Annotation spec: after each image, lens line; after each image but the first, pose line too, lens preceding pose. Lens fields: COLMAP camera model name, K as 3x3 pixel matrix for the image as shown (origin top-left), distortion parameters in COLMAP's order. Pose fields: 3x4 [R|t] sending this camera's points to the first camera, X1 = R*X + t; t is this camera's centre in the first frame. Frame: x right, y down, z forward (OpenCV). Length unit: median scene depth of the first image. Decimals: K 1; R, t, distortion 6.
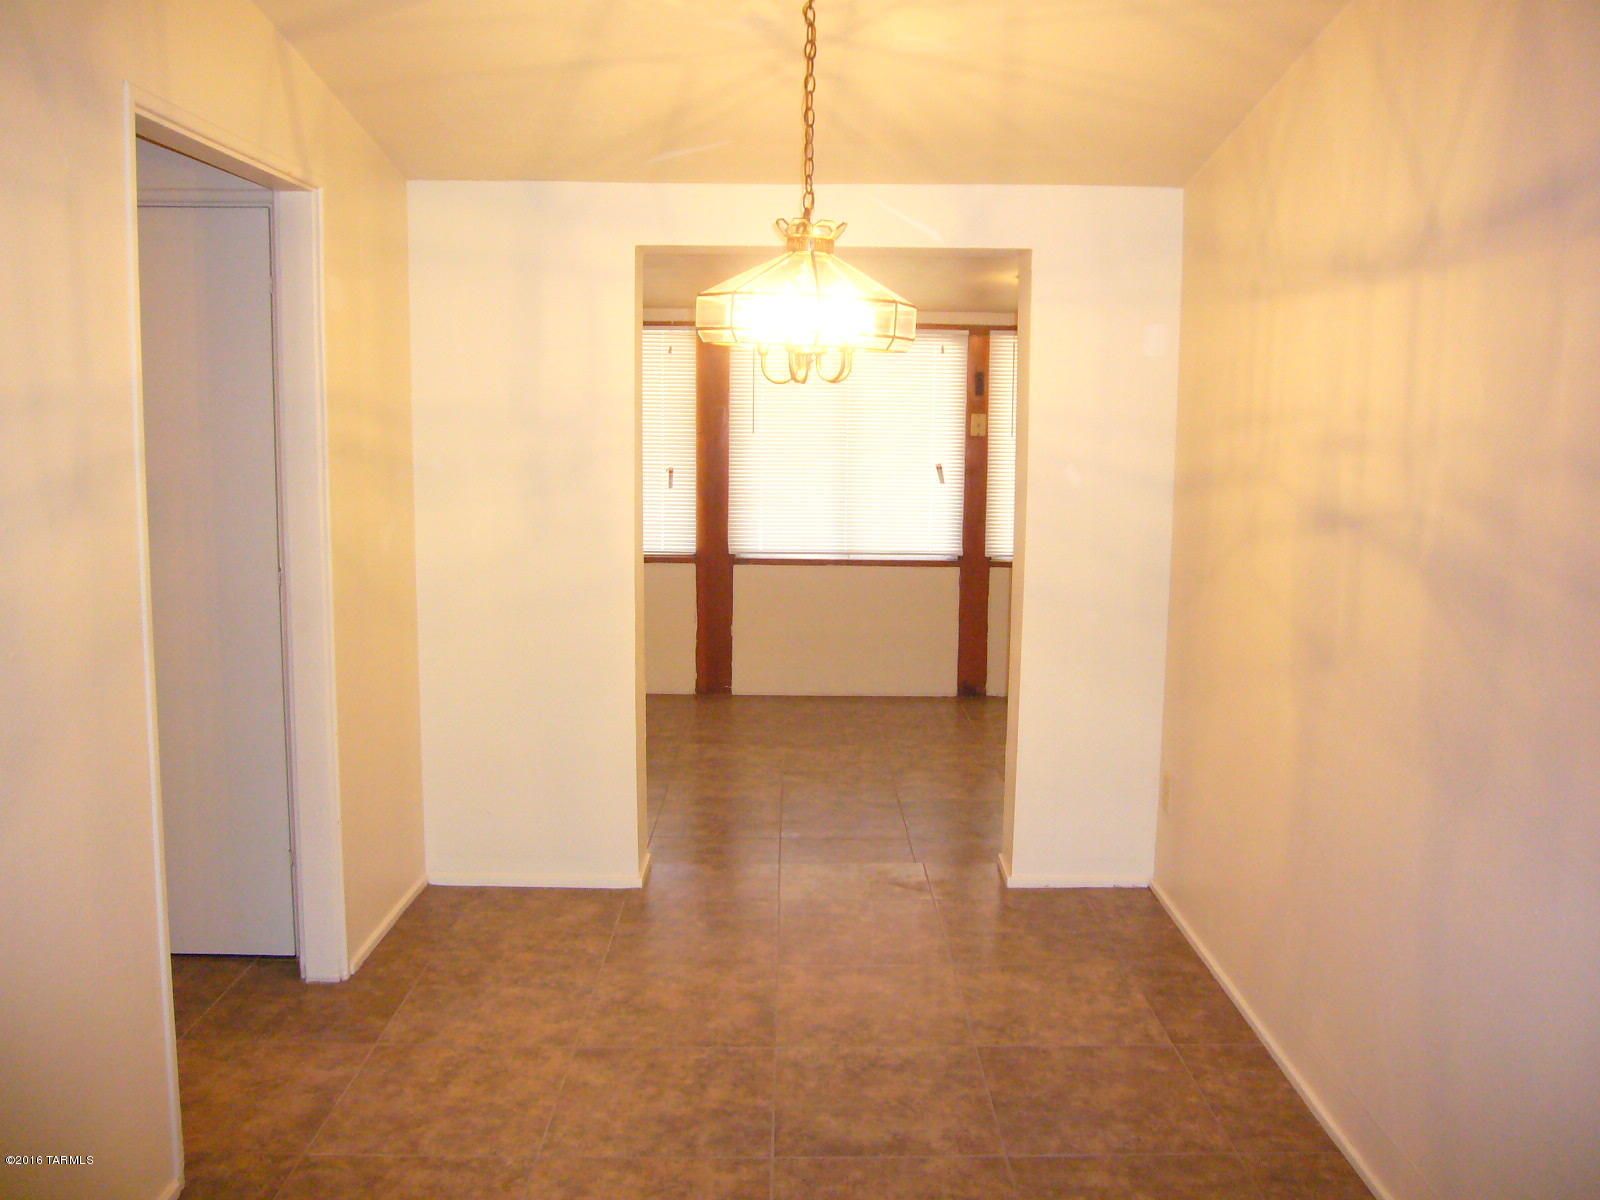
lens RADIAL K [[1349.8, 0, 809.9], [0, 1349.8, 570.9], [0, 0, 1]] dist [-0.155278, 0.183303]
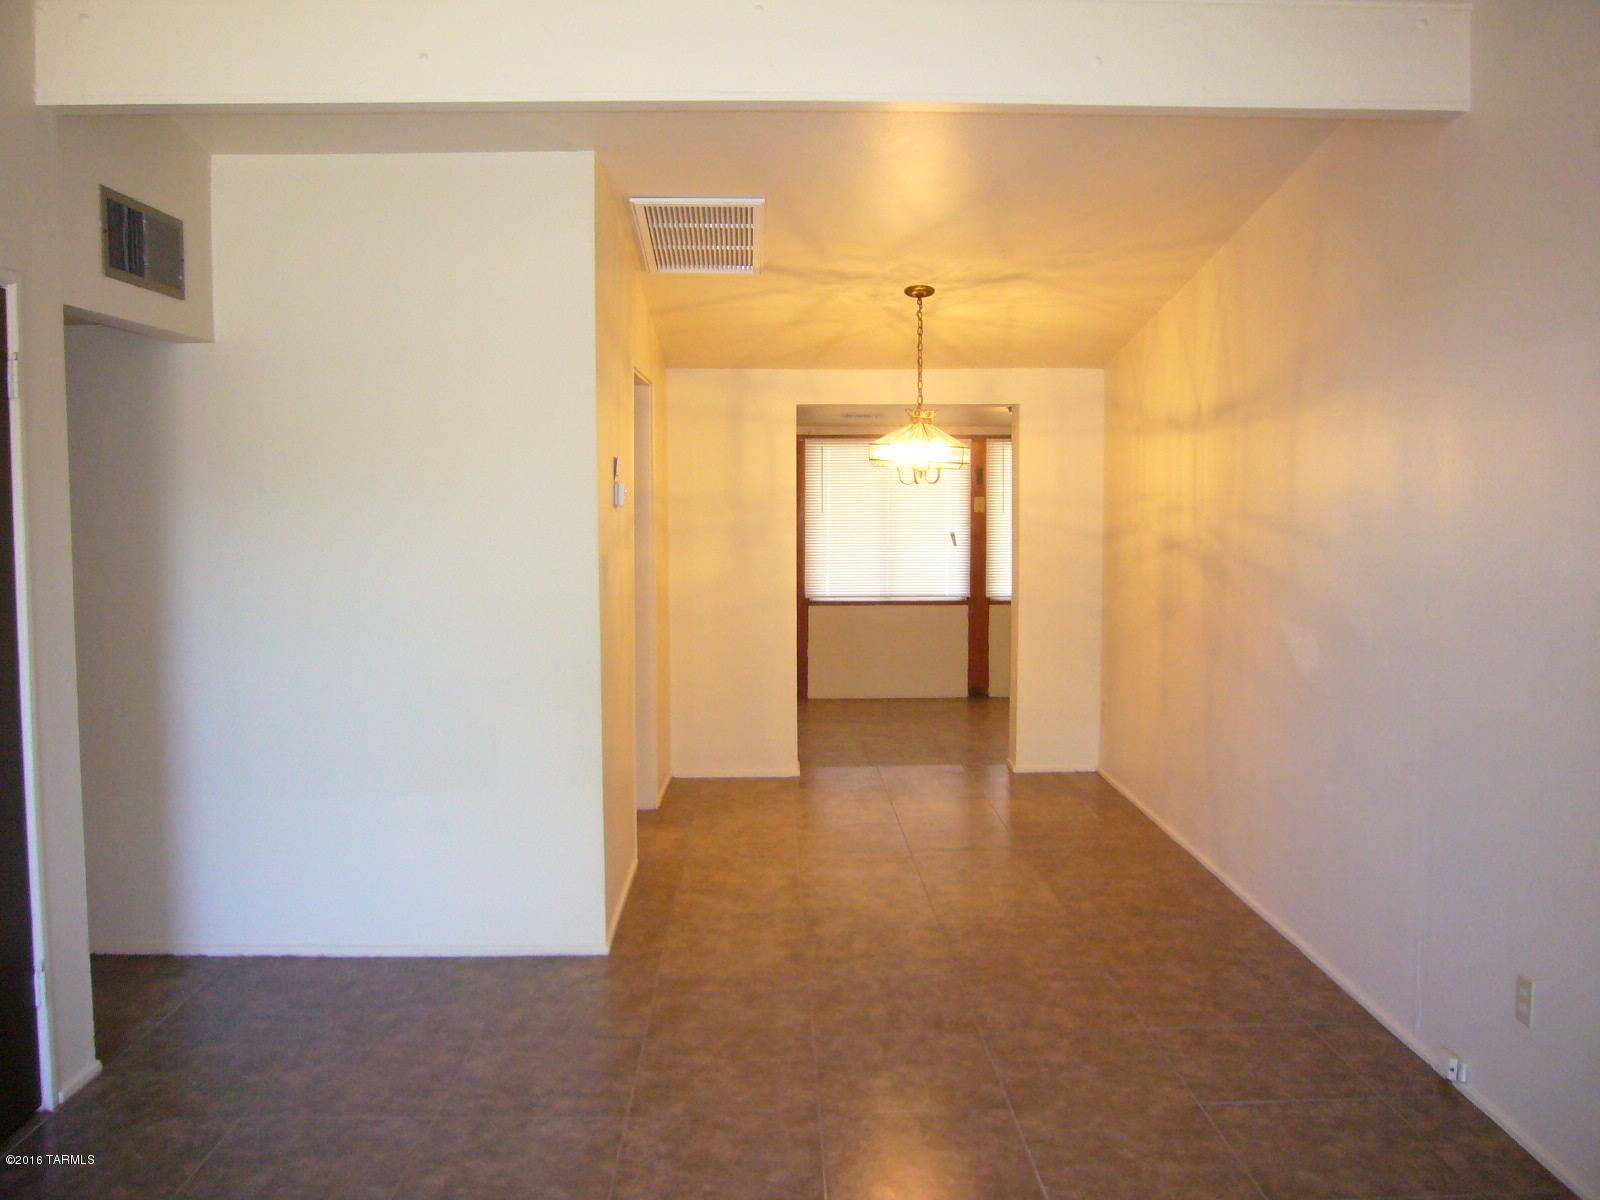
lens RADIAL K [[1349.8, 0, 809.9], [0, 1349.8, 570.9], [0, 0, 1]] dist [-0.155278, 0.183303]
pose [[0.999772, -0.013541, 0.016501, -0.137132], [0.014543, 0.997958, -0.062200, 0.082815], [-0.015626, 0.062426, 0.997927, -0.723024]]
